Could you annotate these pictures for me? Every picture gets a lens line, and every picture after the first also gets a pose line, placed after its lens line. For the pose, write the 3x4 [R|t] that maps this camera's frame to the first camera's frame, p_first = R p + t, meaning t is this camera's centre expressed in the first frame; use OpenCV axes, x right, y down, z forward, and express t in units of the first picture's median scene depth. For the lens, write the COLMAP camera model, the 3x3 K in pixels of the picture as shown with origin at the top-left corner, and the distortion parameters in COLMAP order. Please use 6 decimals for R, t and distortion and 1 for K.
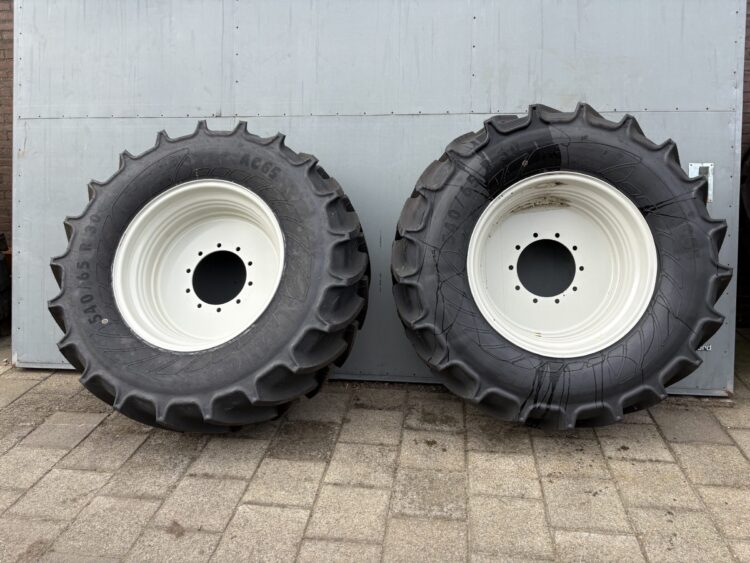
lens RADIAL K [[570.4, 0, 372.9], [0, 570.4, 287.0], [0, 0, 1]] dist [-0.000860, -0.010041]
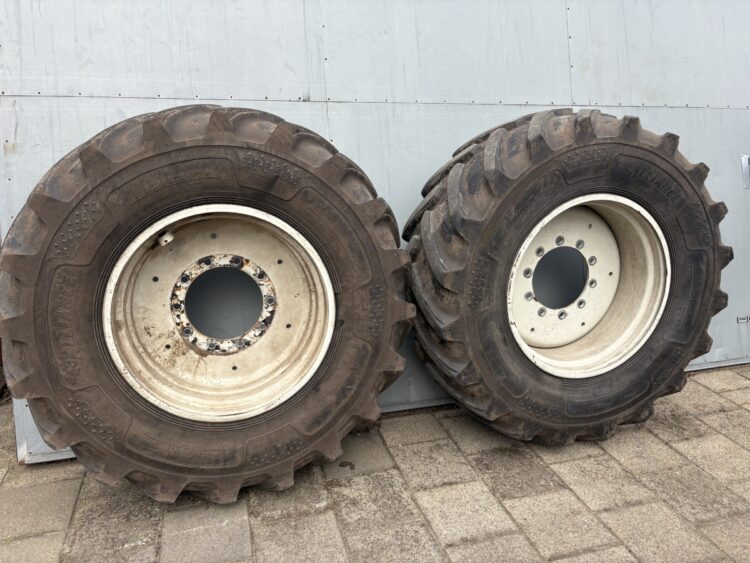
lens RADIAL K [[570.4, 0, 371.4], [0, 570.4, 282.9], [0, 0, 1]] dist [-0.000860, -0.010041]
pose [[0.915436, -0.091212, 0.391991, -0.552807], [0.106627, 0.994142, -0.017685, -0.018369], [-0.388082, 0.057986, 0.919799, 0.245345]]
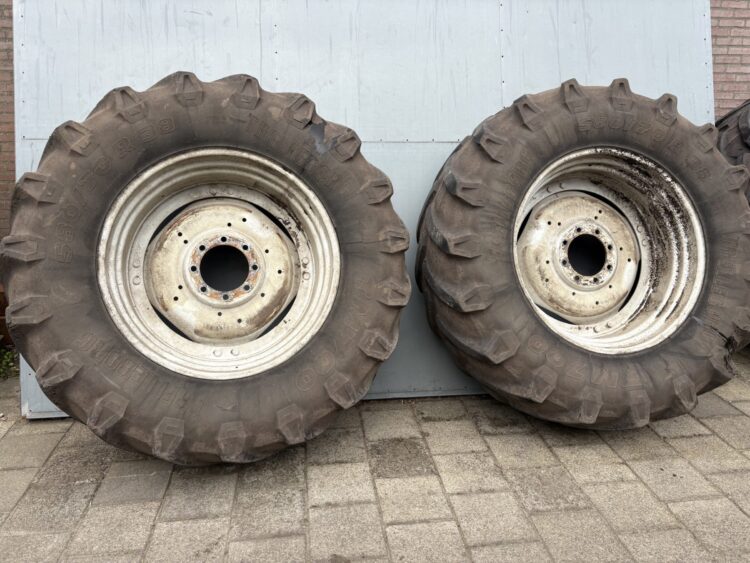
lens RADIAL K [[570.4, 0, 369.9], [0, 570.4, 281.4], [0, 0, 1]] dist [-0.000860, -0.010041]
pose [[0.965381, -0.048200, 0.256353, -0.368271], [0.059155, 0.997628, -0.035191, -0.010885], [-0.254049, 0.049137, 0.965942, 0.012935]]
